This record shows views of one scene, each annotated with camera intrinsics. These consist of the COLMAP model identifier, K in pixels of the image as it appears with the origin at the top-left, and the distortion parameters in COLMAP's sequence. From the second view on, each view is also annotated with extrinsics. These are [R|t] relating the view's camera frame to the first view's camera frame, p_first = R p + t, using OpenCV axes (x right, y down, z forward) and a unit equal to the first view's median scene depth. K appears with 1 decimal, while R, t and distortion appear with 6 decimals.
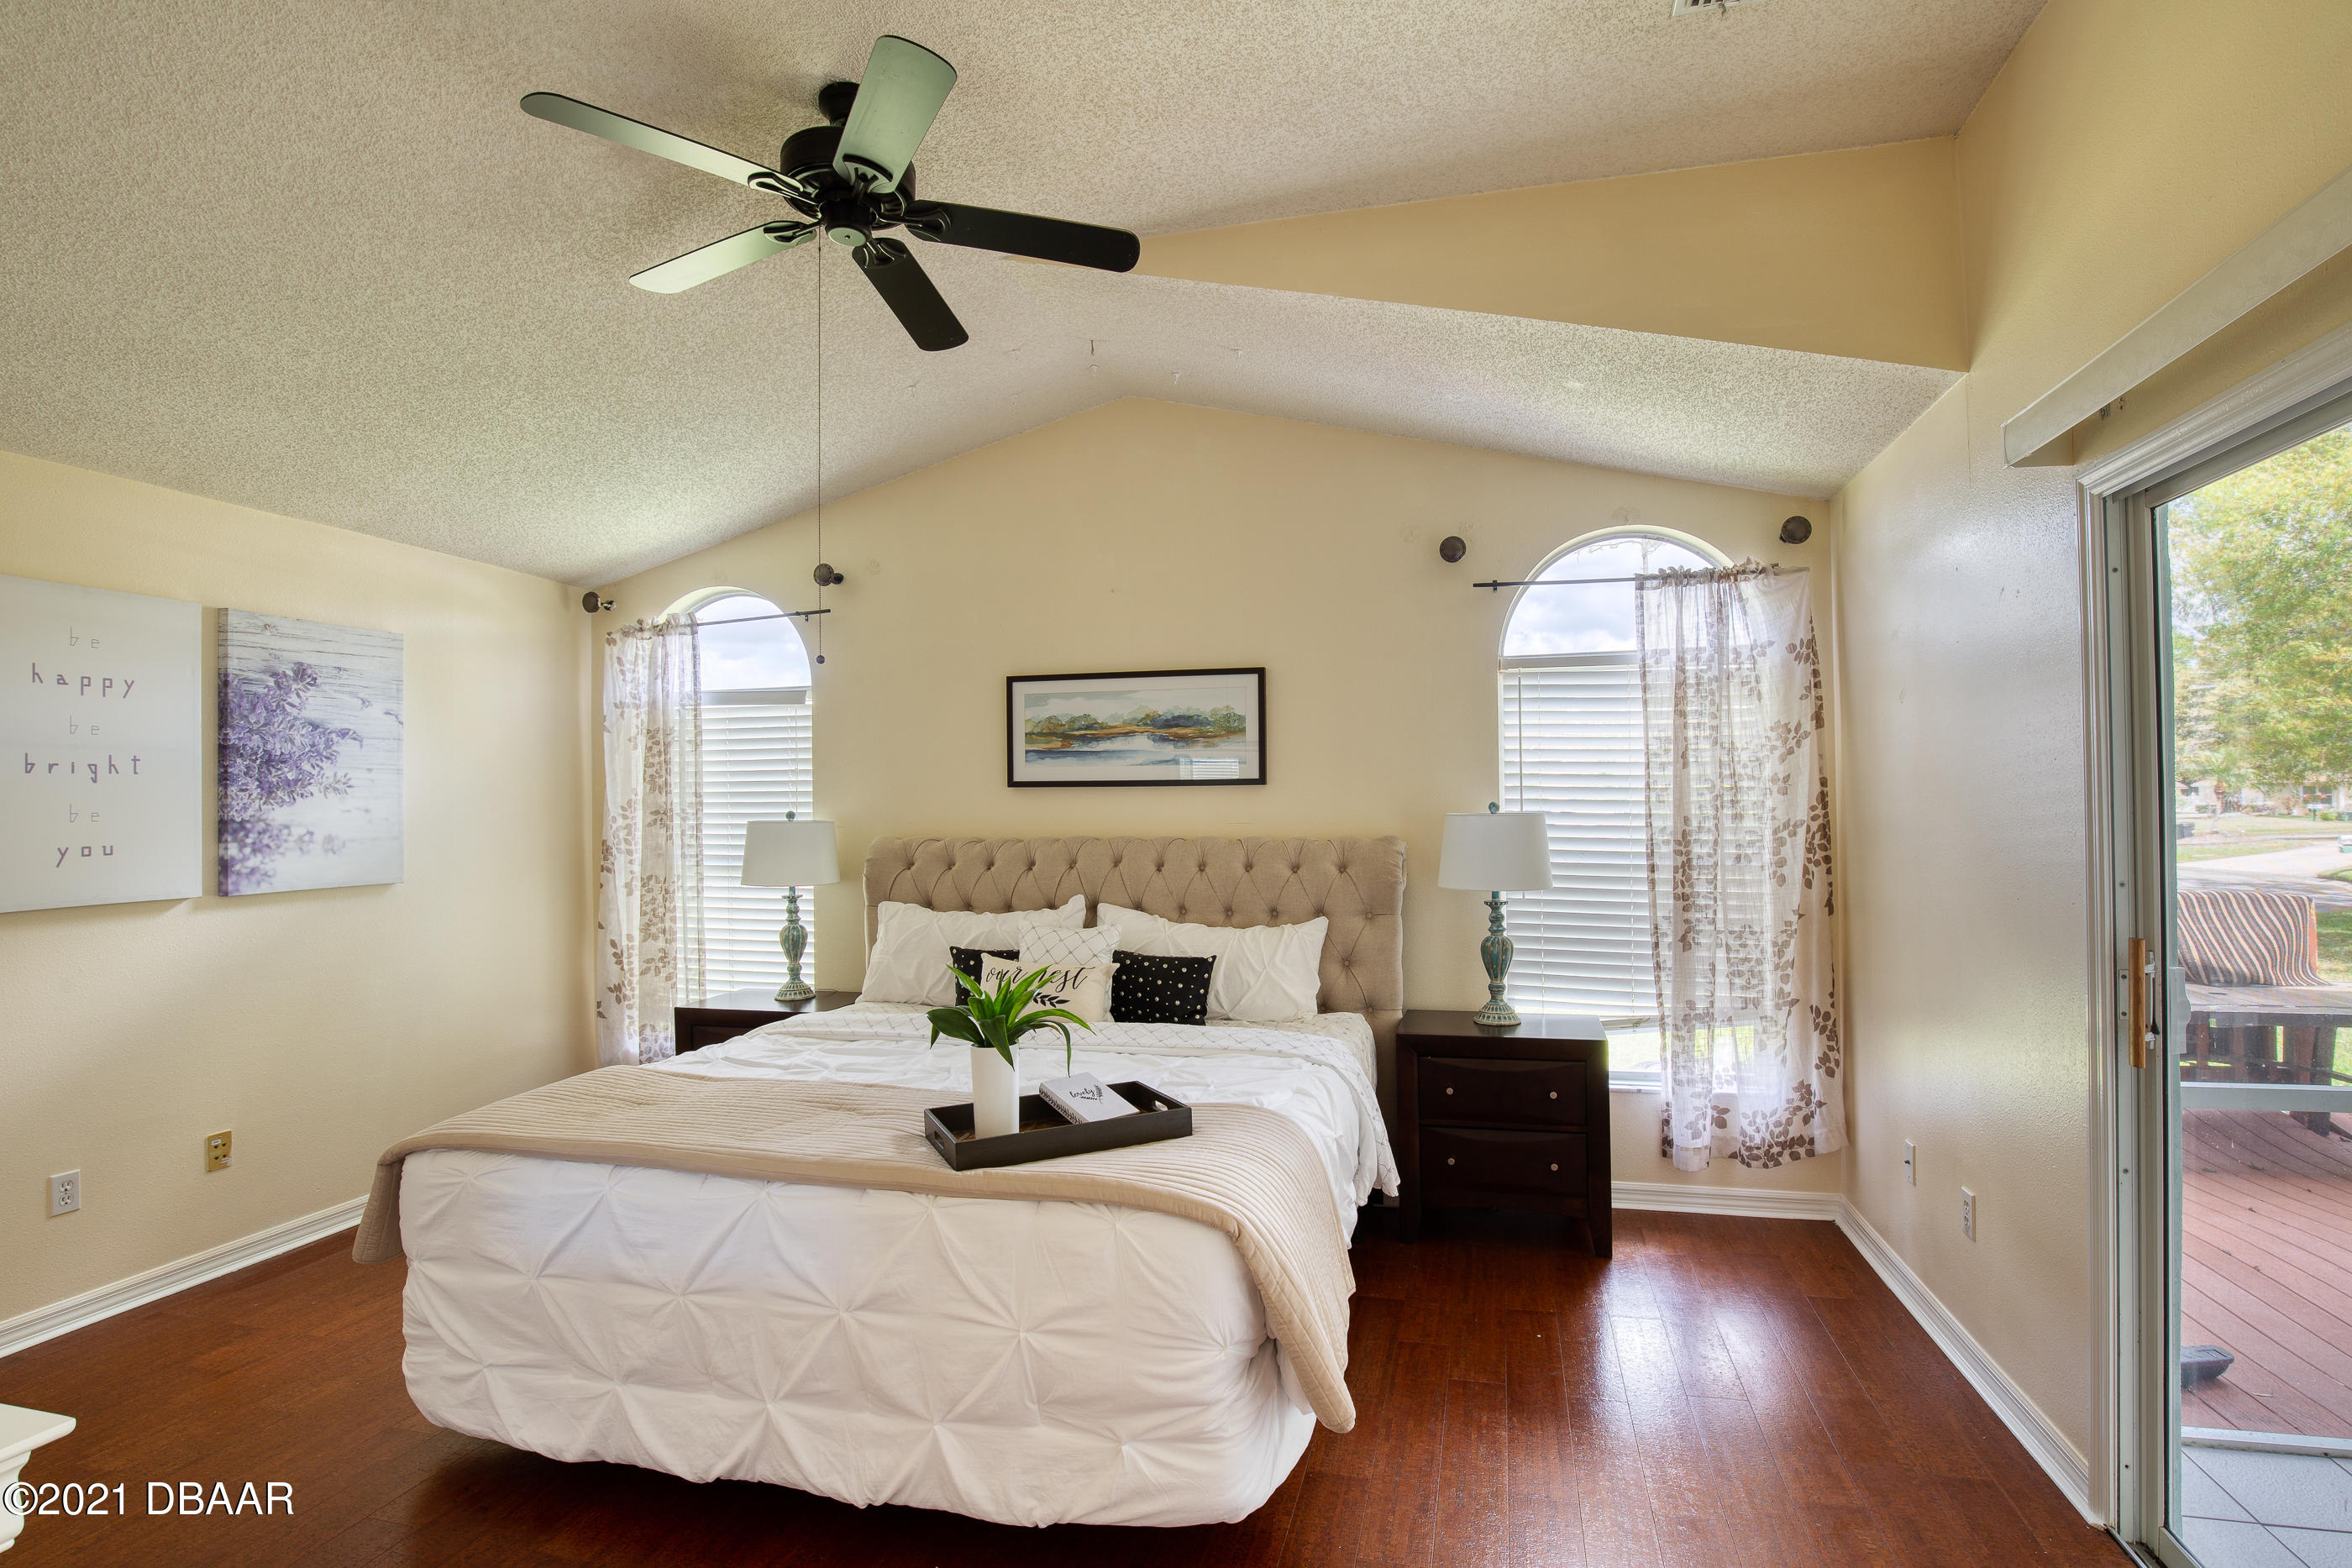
lens RADIAL K [[1135.3, 0, 1176.0], [0, 1135.3, 784.0], [0, 0, 1]] dist [-0.036448, 0.009035]
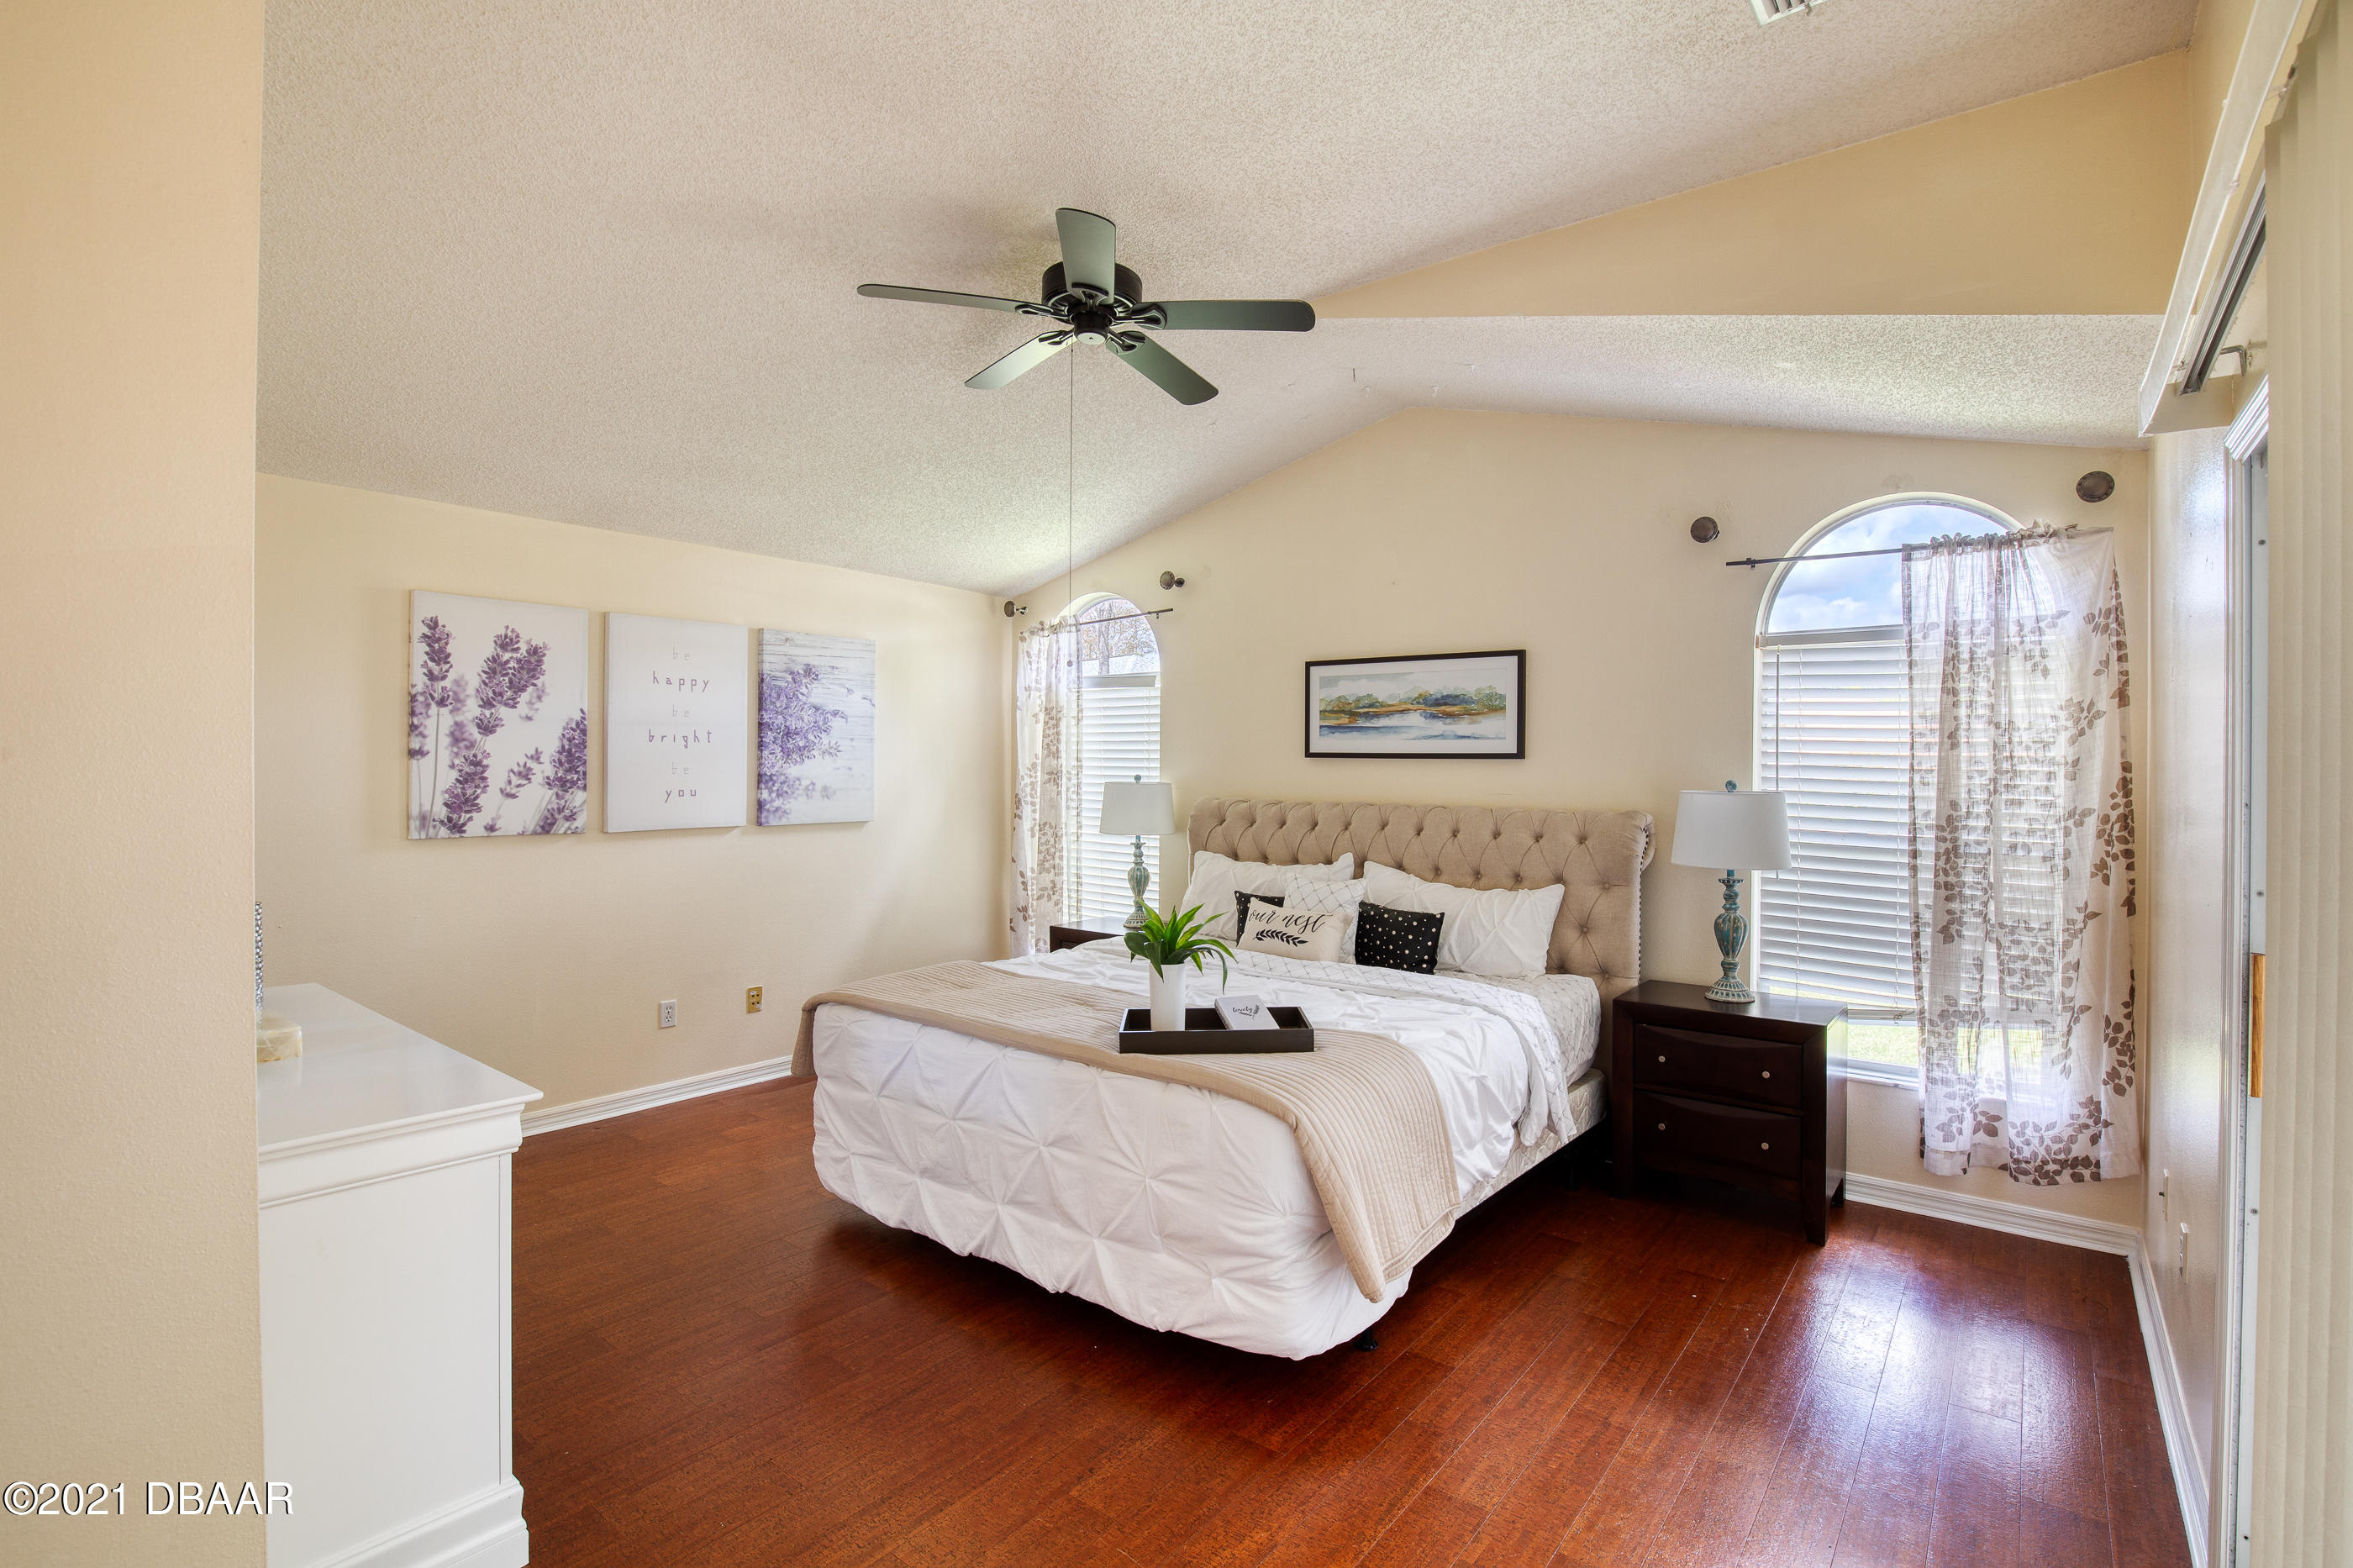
lens RADIAL K [[1077.0, 0, 1175.8], [0, 1077.0, 757.6], [0, 0, 1]] dist [-0.024508, -0.000435]
pose [[0.914772, 0.013826, -0.403733, 0.217055], [-0.009317, 0.999870, 0.013131, -0.012745], [0.403862, -0.008250, 0.914783, -0.073068]]
